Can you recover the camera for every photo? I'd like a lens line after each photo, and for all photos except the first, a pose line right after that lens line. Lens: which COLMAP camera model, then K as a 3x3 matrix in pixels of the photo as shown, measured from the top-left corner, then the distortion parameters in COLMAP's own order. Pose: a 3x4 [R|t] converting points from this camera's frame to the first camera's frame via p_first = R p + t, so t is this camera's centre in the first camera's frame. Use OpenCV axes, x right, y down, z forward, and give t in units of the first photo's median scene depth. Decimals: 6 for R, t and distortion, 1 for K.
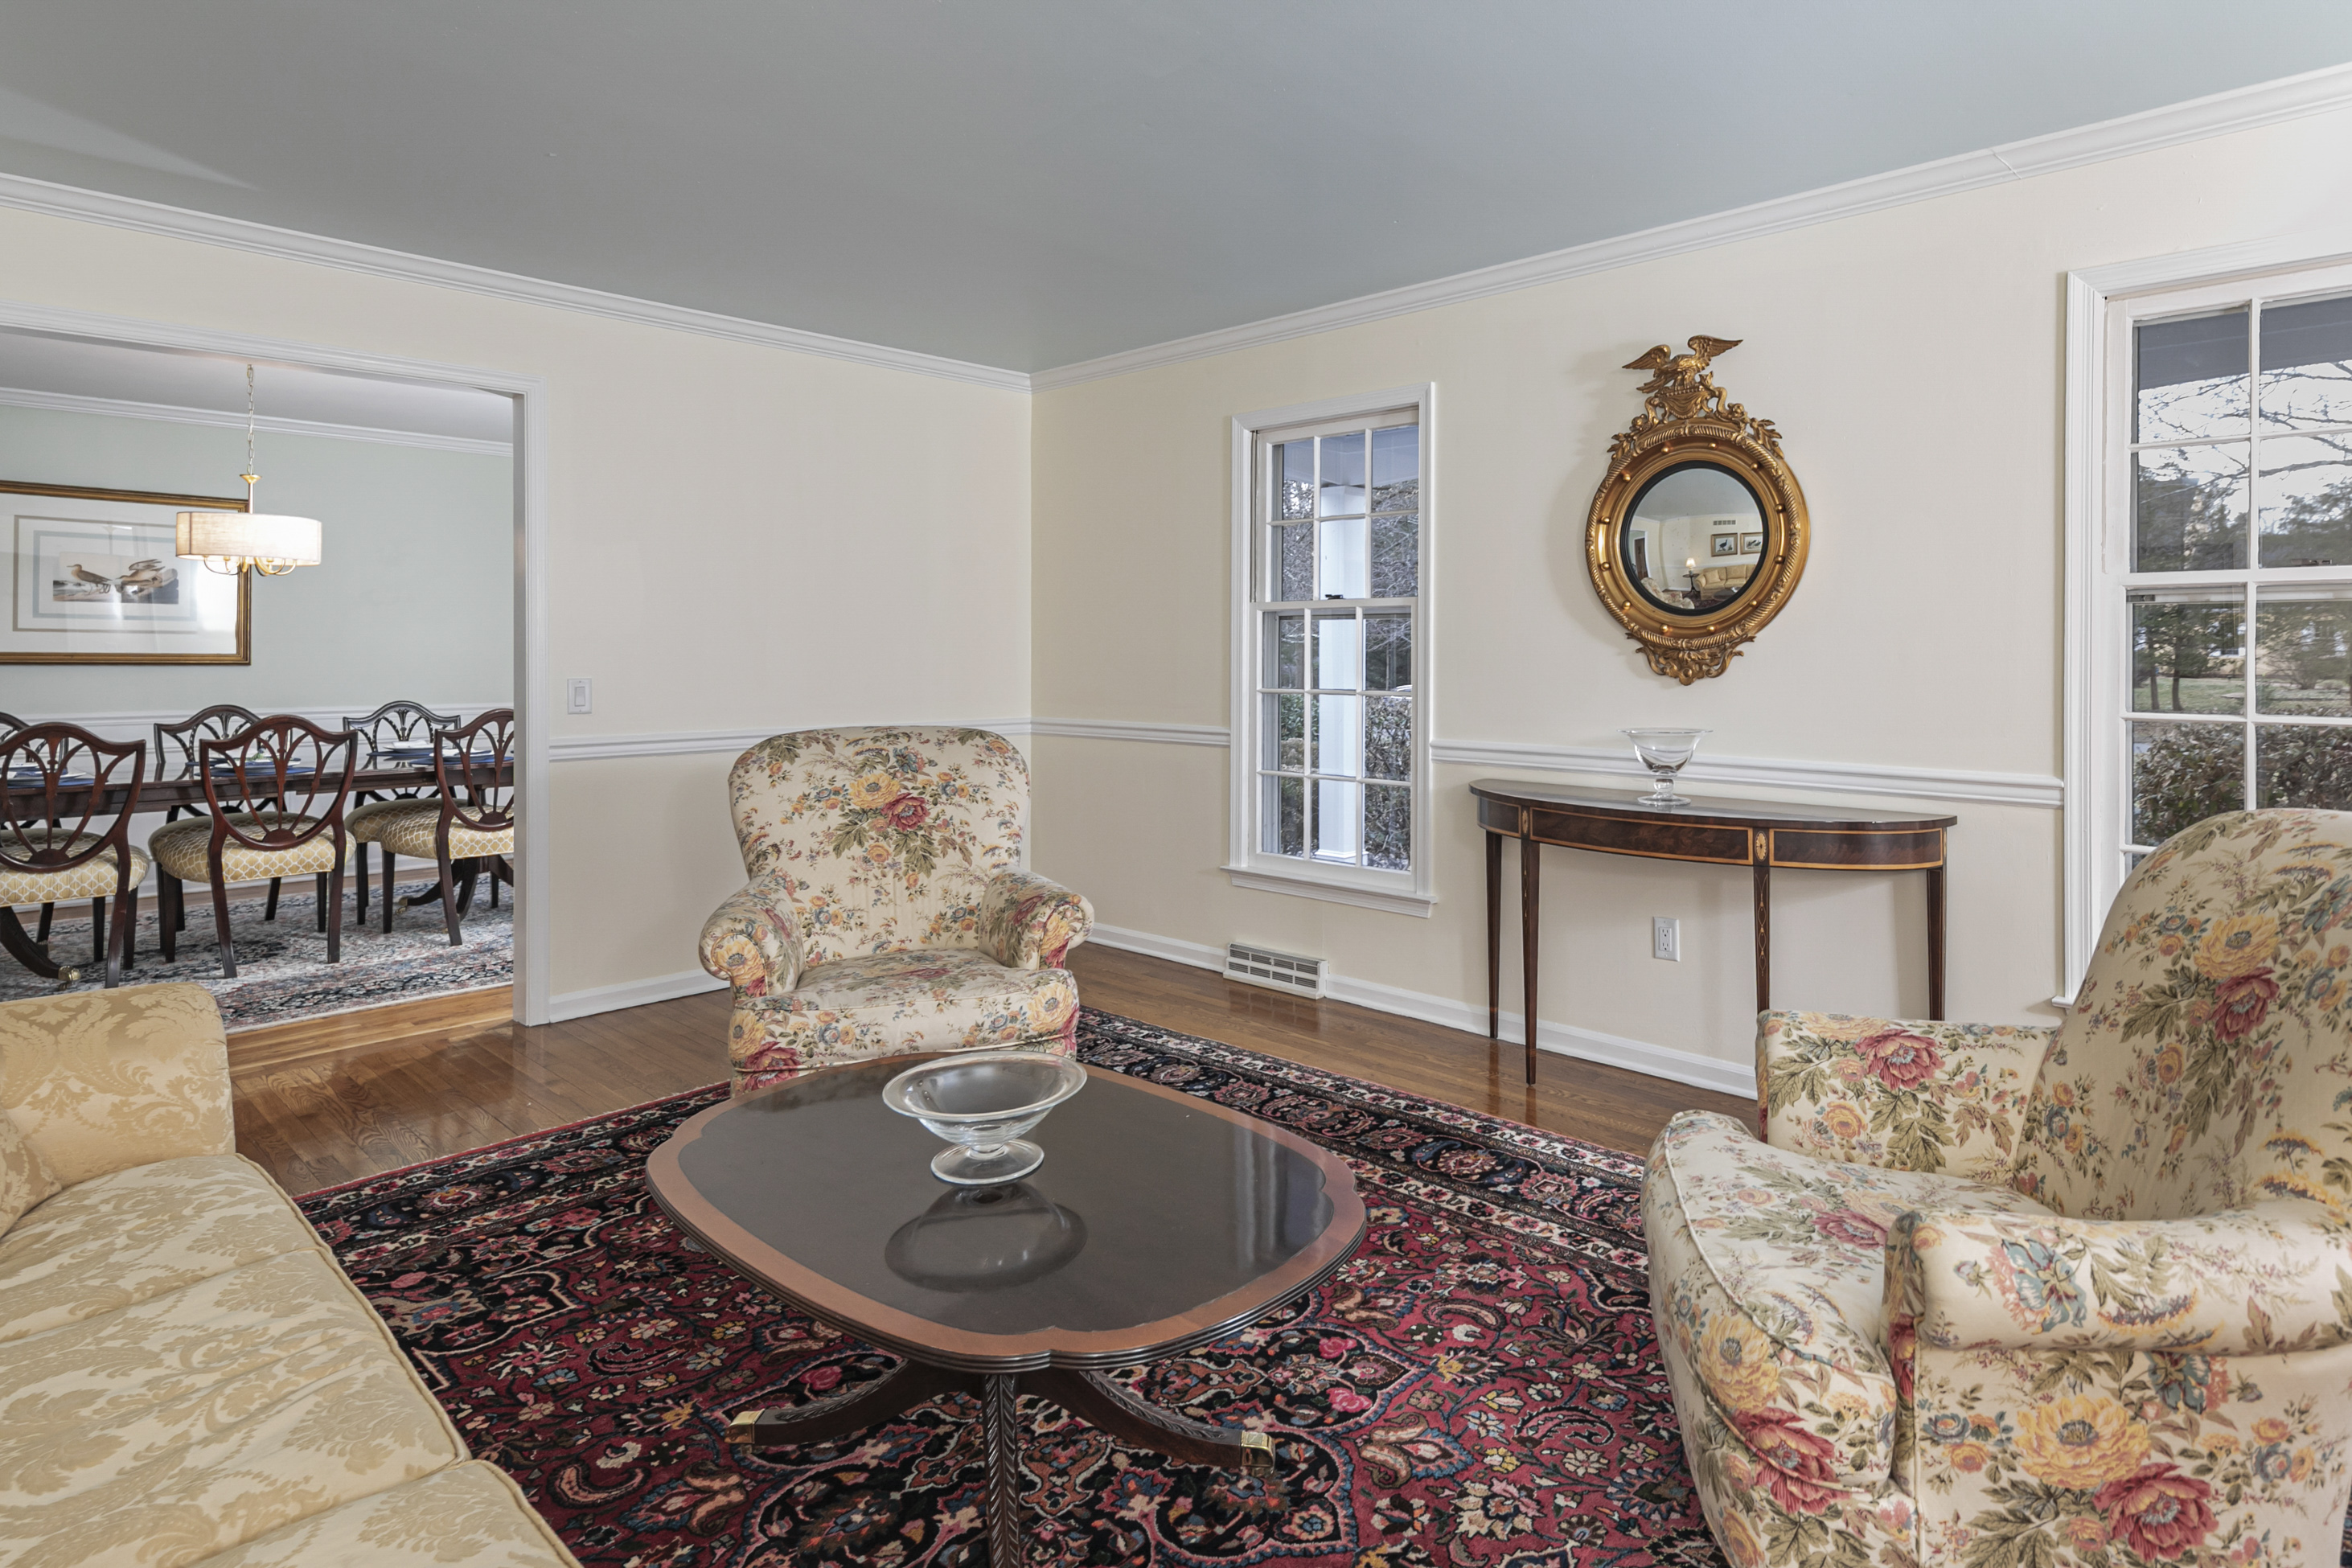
lens RADIAL K [[1189.5, 0, 1176.0], [0, 1189.5, 660.0], [0, 0, 1]] dist [0.015123, -0.004146]
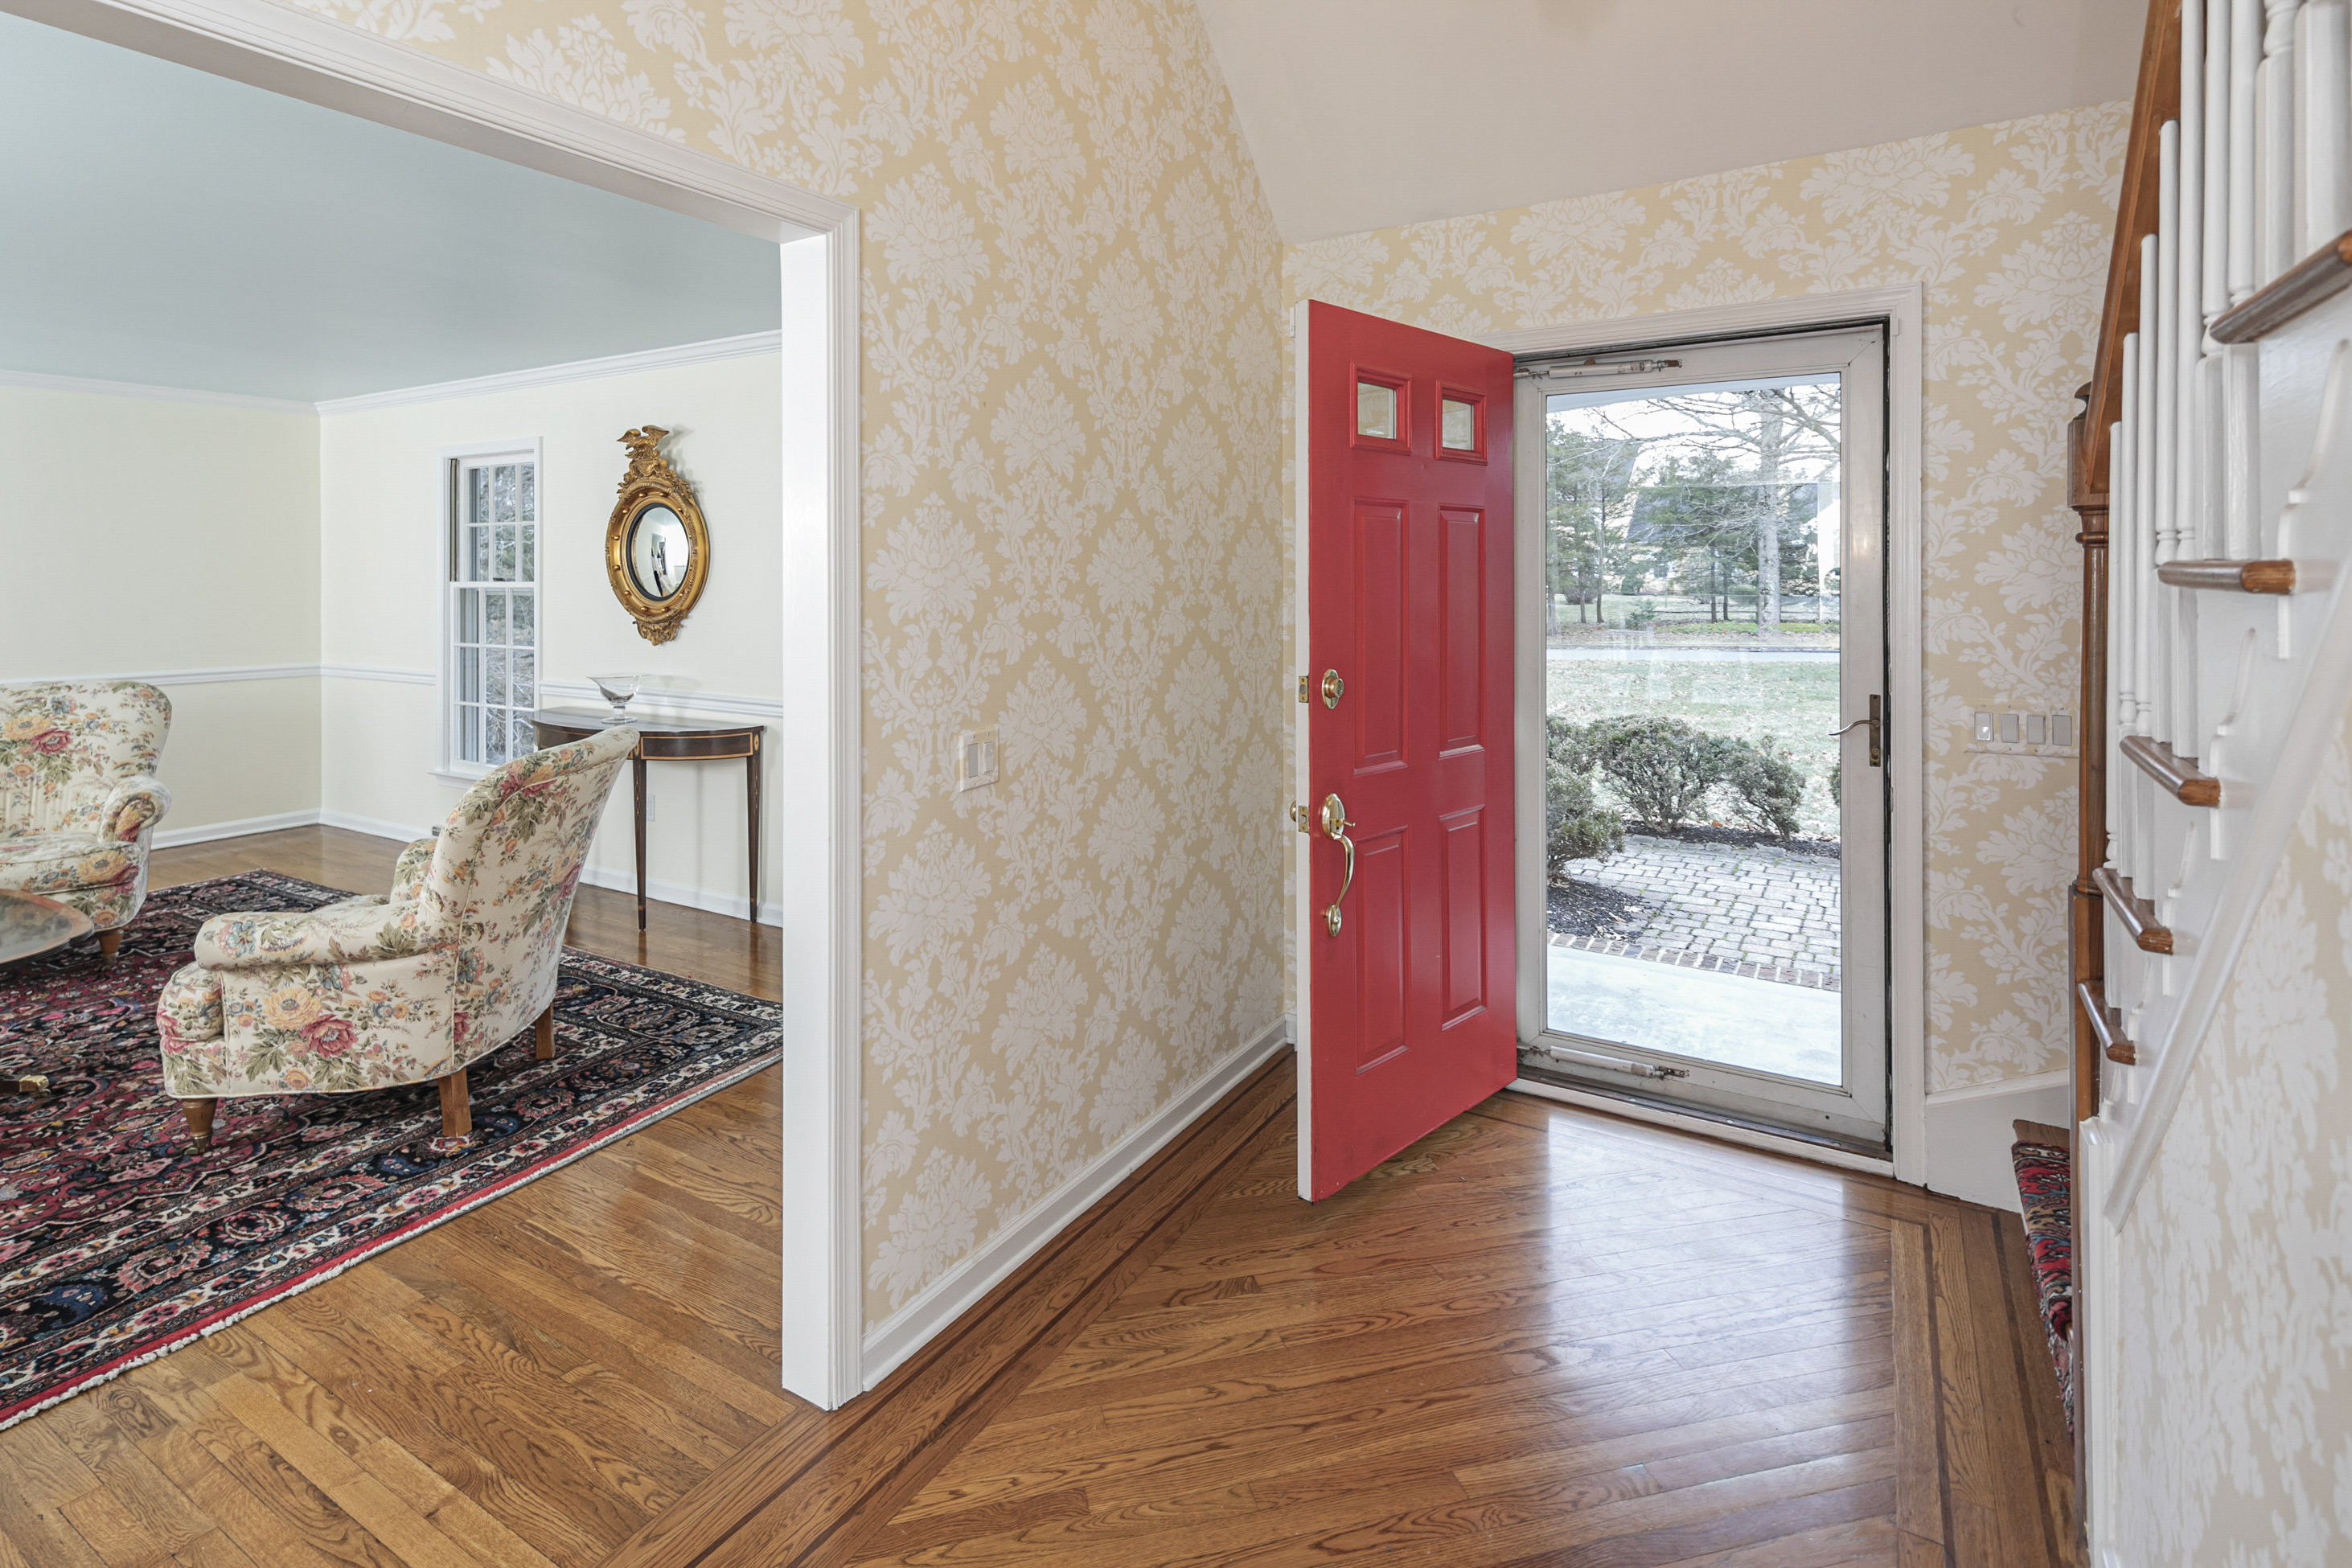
lens RADIAL K [[1141.4, 0, 1213.8], [0, 1141.4, 568.3], [0, 0, 1]] dist [-0.000964, -0.000740]
pose [[0.979836, 0.001129, 0.199798, 1.125182], [-0.000814, 0.999998, -0.001663, -0.104410], [-0.199799, 0.001467, 0.979836, -0.820377]]
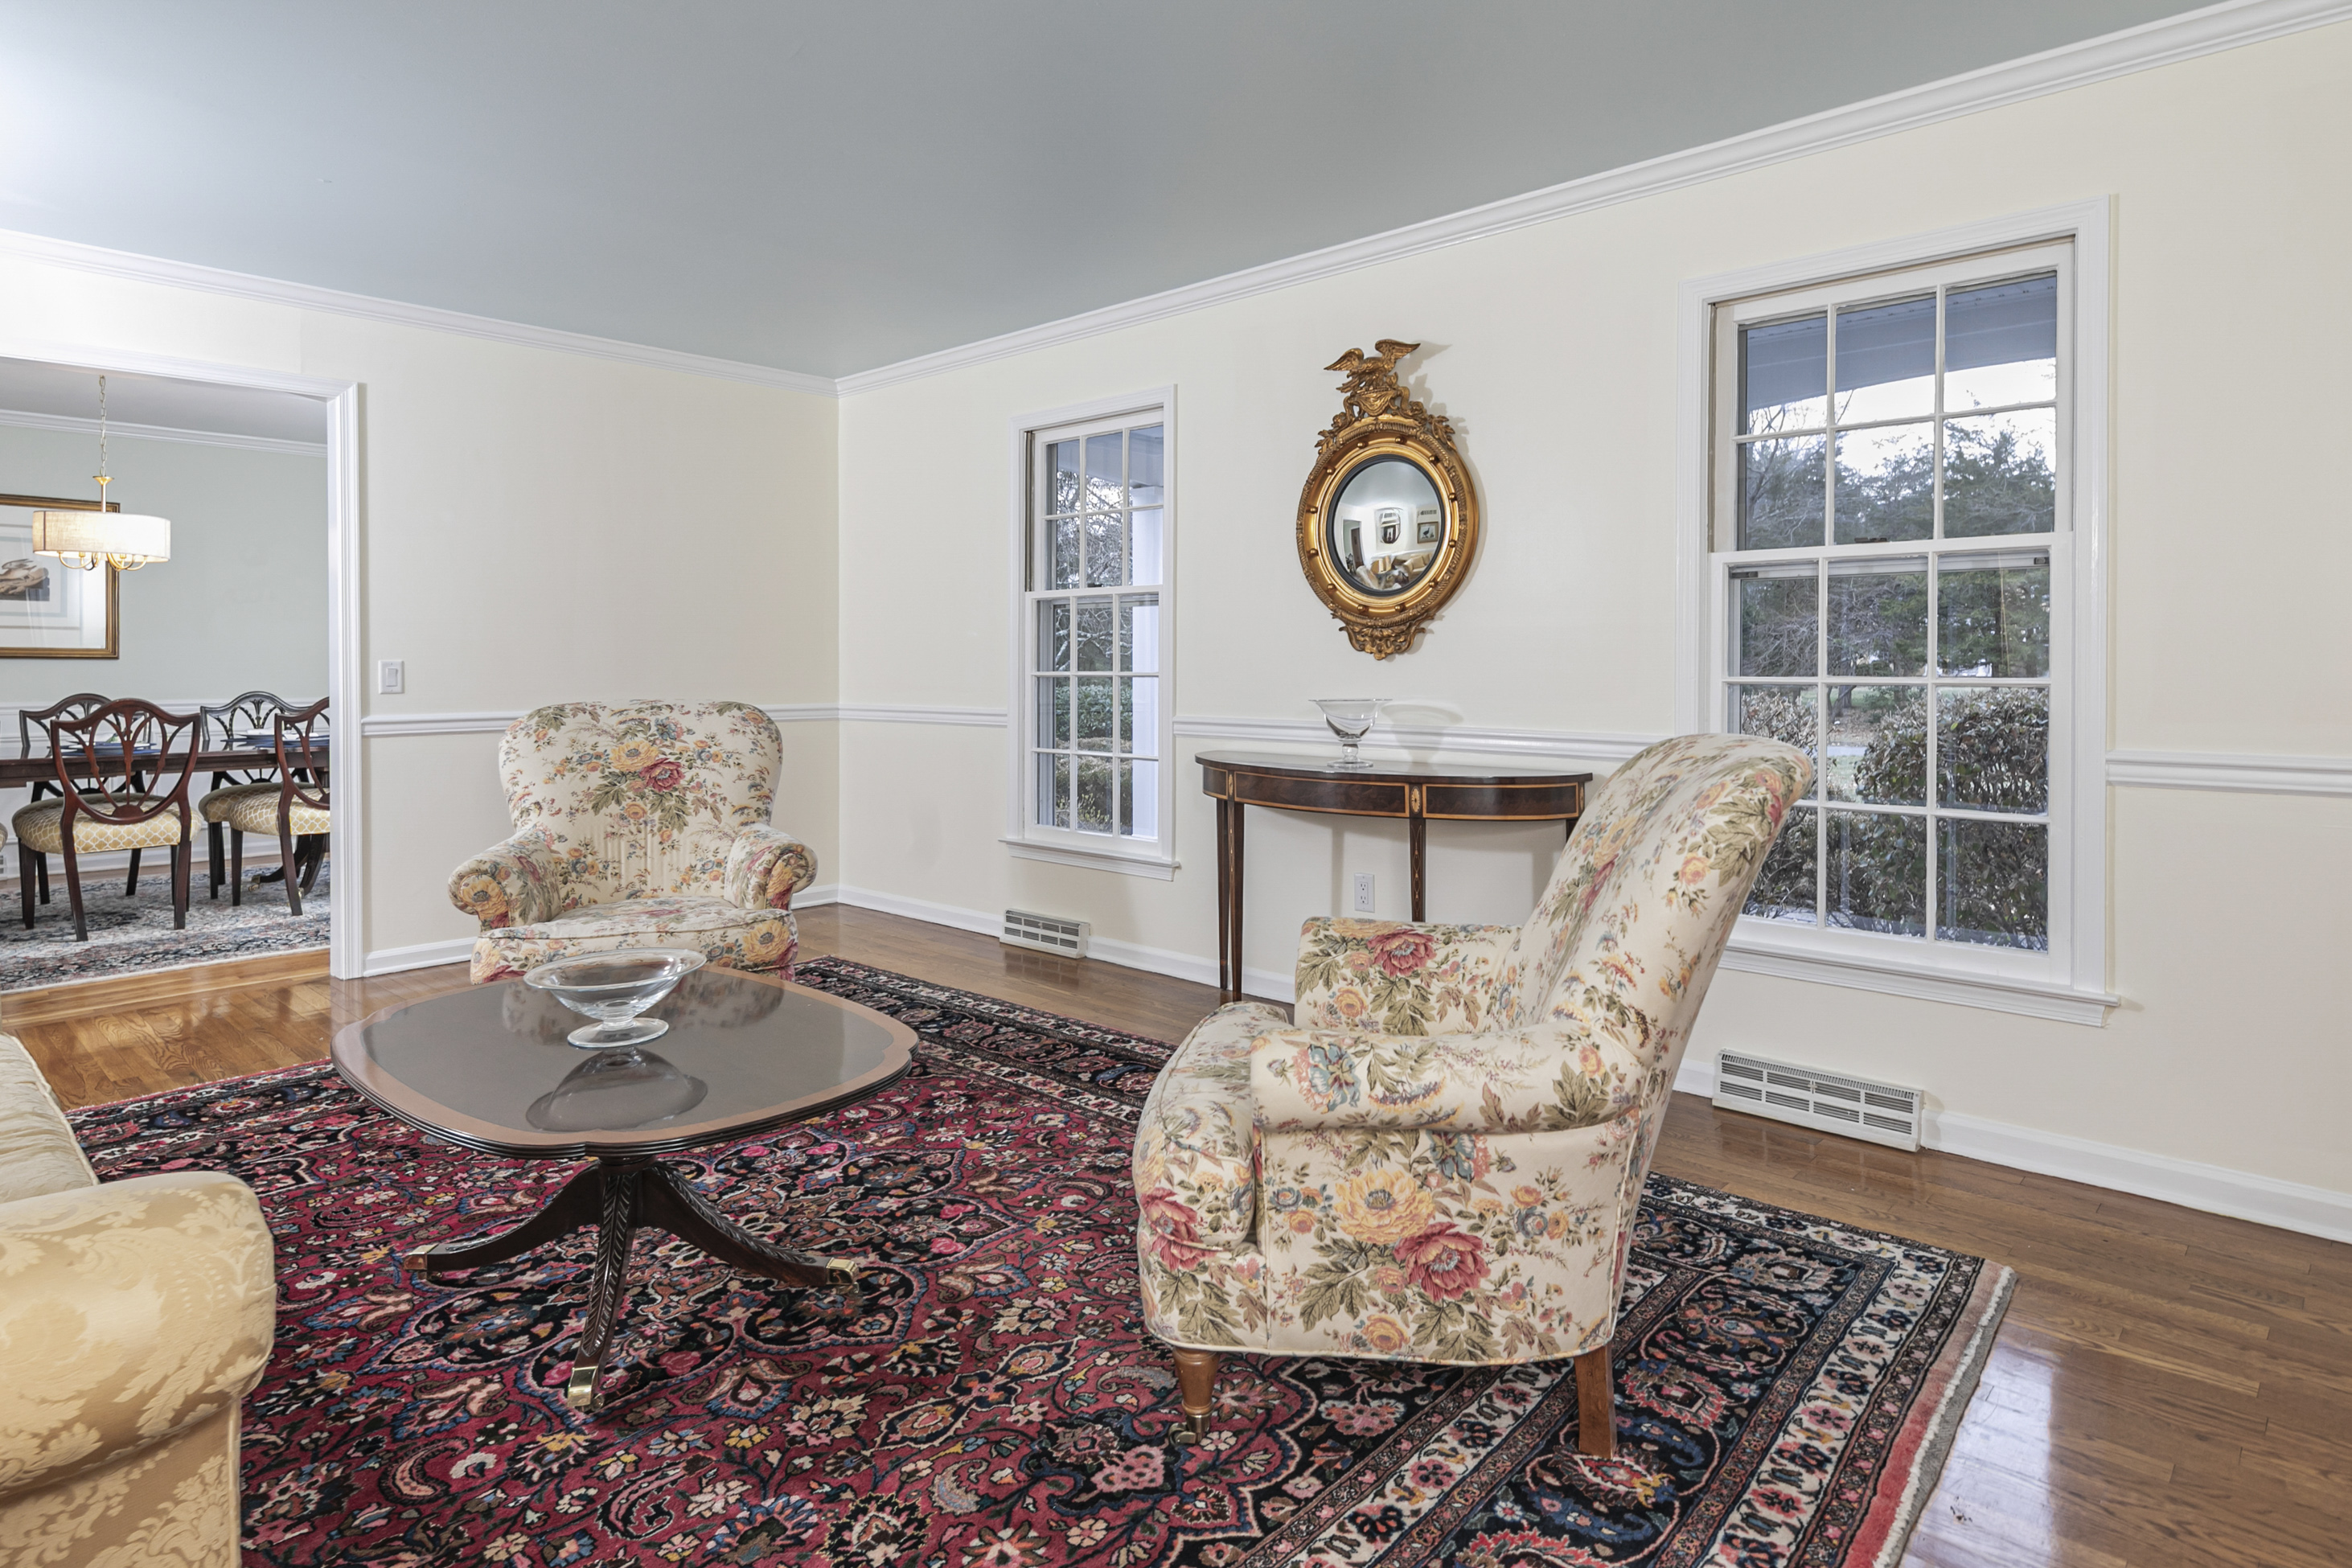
lens RADIAL K [[1222.9, 0, 1121.8], [0, 1222.9, 681.5], [0, 0, 1]] dist [0.013964, -0.002559]
pose [[0.999924, -0.002075, -0.012141, 0.271104], [0.002109, 0.999994, 0.002807, 0.049180], [0.012135, -0.002832, 0.999922, -0.166064]]
